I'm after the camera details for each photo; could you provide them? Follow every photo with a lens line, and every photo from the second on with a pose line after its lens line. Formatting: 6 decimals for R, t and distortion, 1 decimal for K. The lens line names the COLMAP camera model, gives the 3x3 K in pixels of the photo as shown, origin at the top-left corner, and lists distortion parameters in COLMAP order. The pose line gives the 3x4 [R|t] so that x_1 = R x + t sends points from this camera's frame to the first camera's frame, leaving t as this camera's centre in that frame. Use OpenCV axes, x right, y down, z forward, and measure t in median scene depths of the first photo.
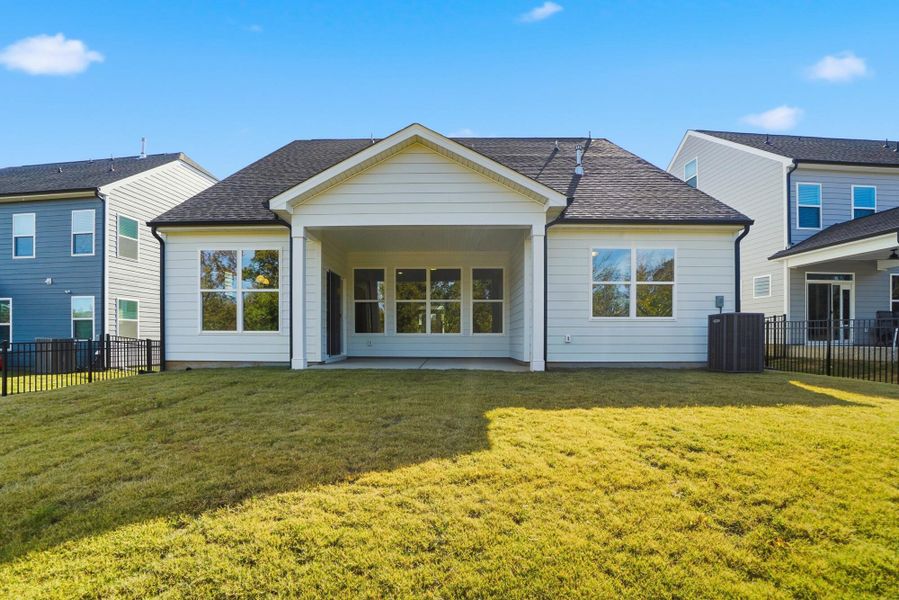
lens RADIAL K [[403.4, 0, 437.3], [0, 403.4, 301.0], [0, 0, 1]] dist [-0.038739, 0.000289]
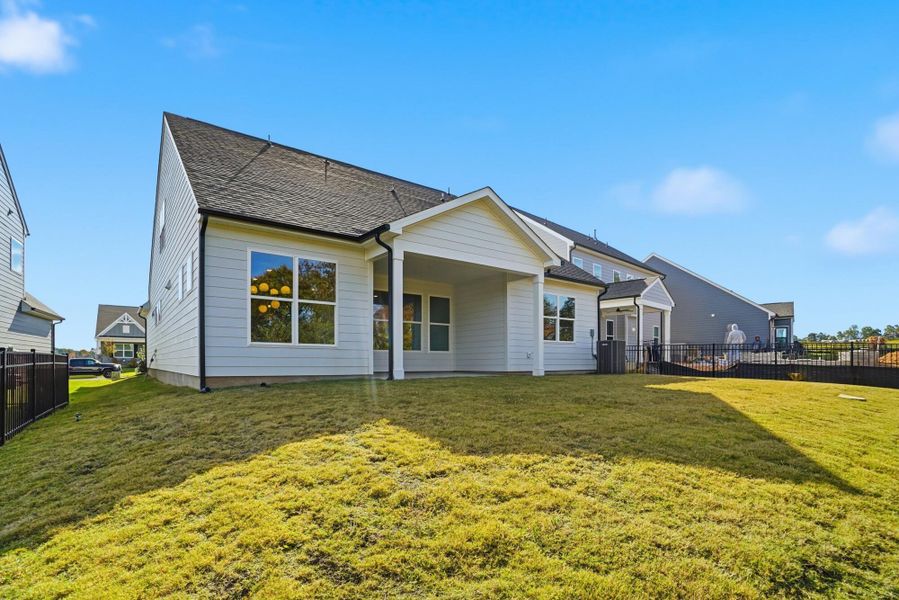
lens RADIAL K [[403.4, 0, 437.3], [0, 403.4, 301.0], [0, 0, 1]] dist [-0.038739, 0.000289]
pose [[0.814184, 0.086218, 0.574170, -0.747434], [-0.054208, 0.995881, -0.072675, 0.025129], [-0.578071, 0.028046, 0.815504, 0.032137]]
